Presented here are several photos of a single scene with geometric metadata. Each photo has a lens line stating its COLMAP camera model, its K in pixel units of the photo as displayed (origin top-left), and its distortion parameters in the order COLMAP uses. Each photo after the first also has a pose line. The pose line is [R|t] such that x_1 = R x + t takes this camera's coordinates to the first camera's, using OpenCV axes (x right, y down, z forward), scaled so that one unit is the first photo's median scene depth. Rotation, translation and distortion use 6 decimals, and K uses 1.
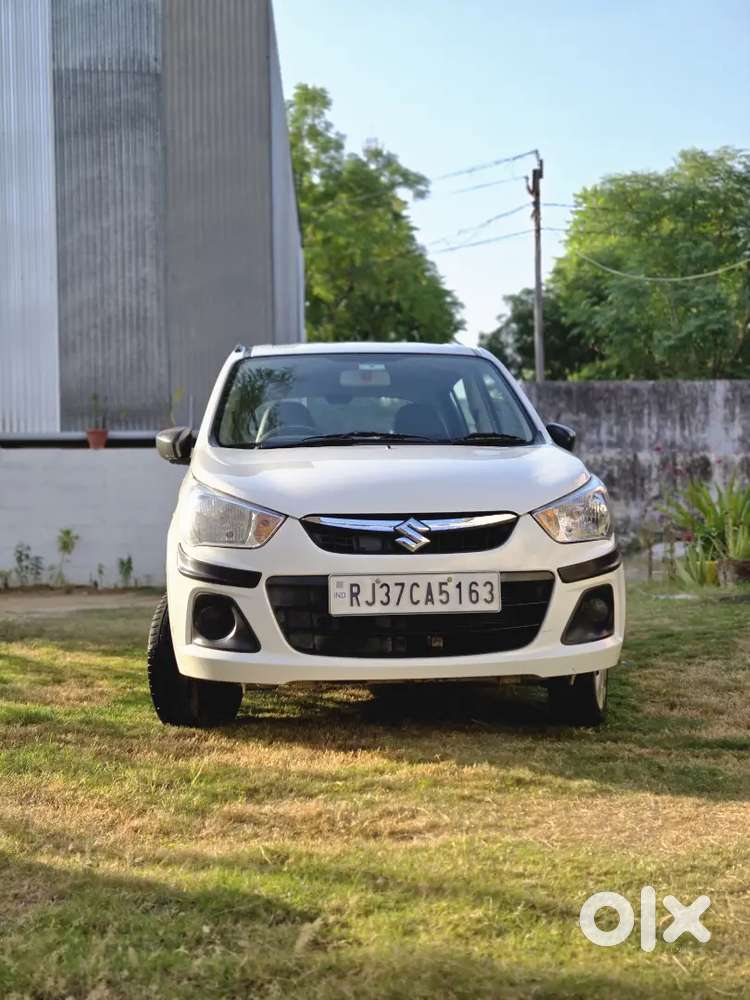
lens RADIAL K [[1349.2, 0, 379.4], [0, 1349.2, 506.9], [0, 0, 1]] dist [0.080437, 0.000000]
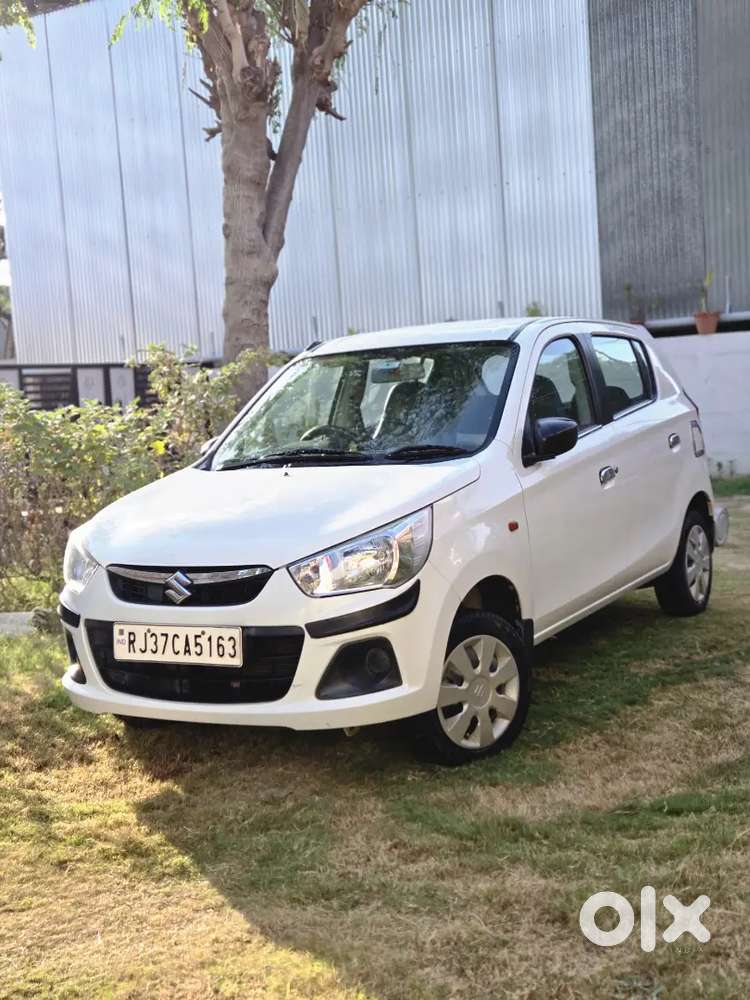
lens RADIAL K [[1349.2, 0, 373.4], [0, 1349.2, 501.1], [0, 0, 1]] dist [0.080437, 0.000000]
pose [[0.817221, 0.008886, -0.576256, 0.736409], [0.062394, 0.992640, 0.103790, -0.142491], [0.572938, -0.120774, 0.810652, 0.232814]]
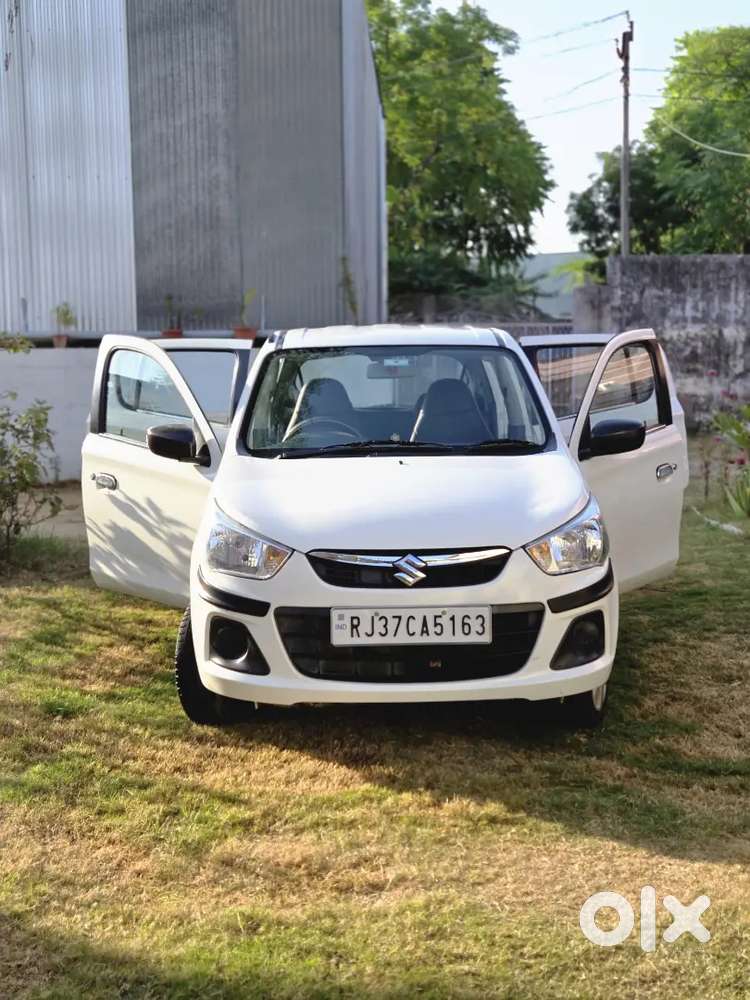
lens RADIAL K [[1349.2, 0, 379.6], [0, 1349.2, 490.0], [0, 0, 1]] dist [0.080437, 0.000000]
pose [[0.997471, 0.009822, -0.070392, 0.073276], [-0.002484, 0.994617, 0.103587, -0.149265], [0.071030, -0.103151, 0.992126, -0.056976]]
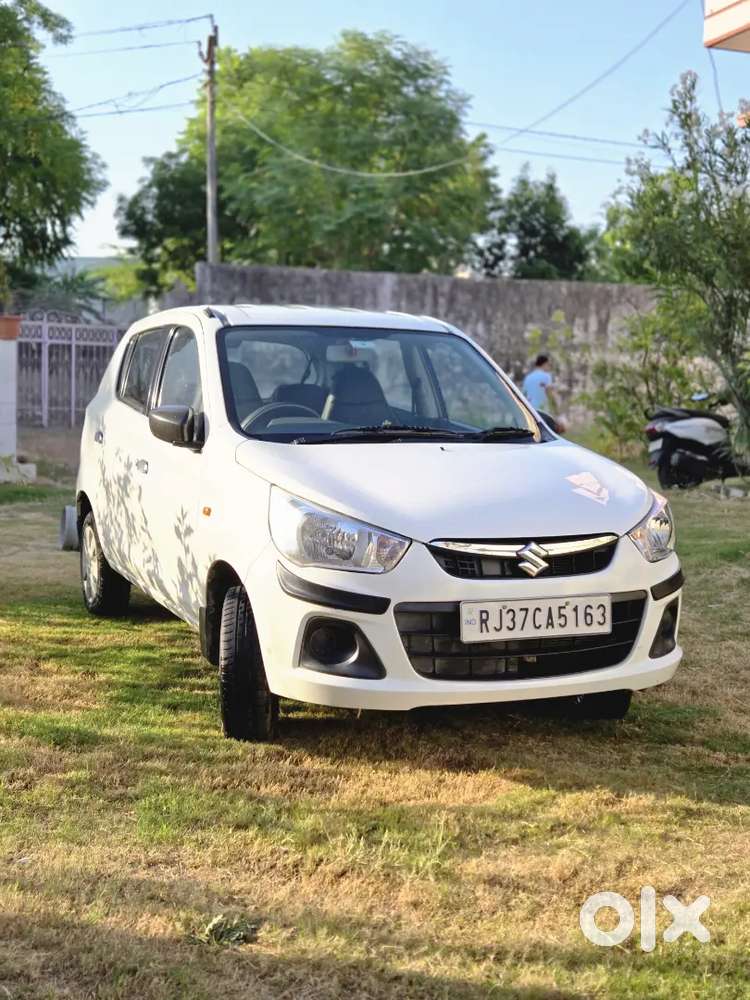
lens RADIAL K [[1349.2, 0, 397.7], [0, 1349.2, 520.2], [0, 0, 1]] dist [0.080437, 0.000000]
pose [[0.949185, 0.000740, 0.314718, -0.378471], [-0.036556, 0.993487, 0.107919, -0.110311], [-0.312588, -0.113940, 0.943030, 0.081339]]
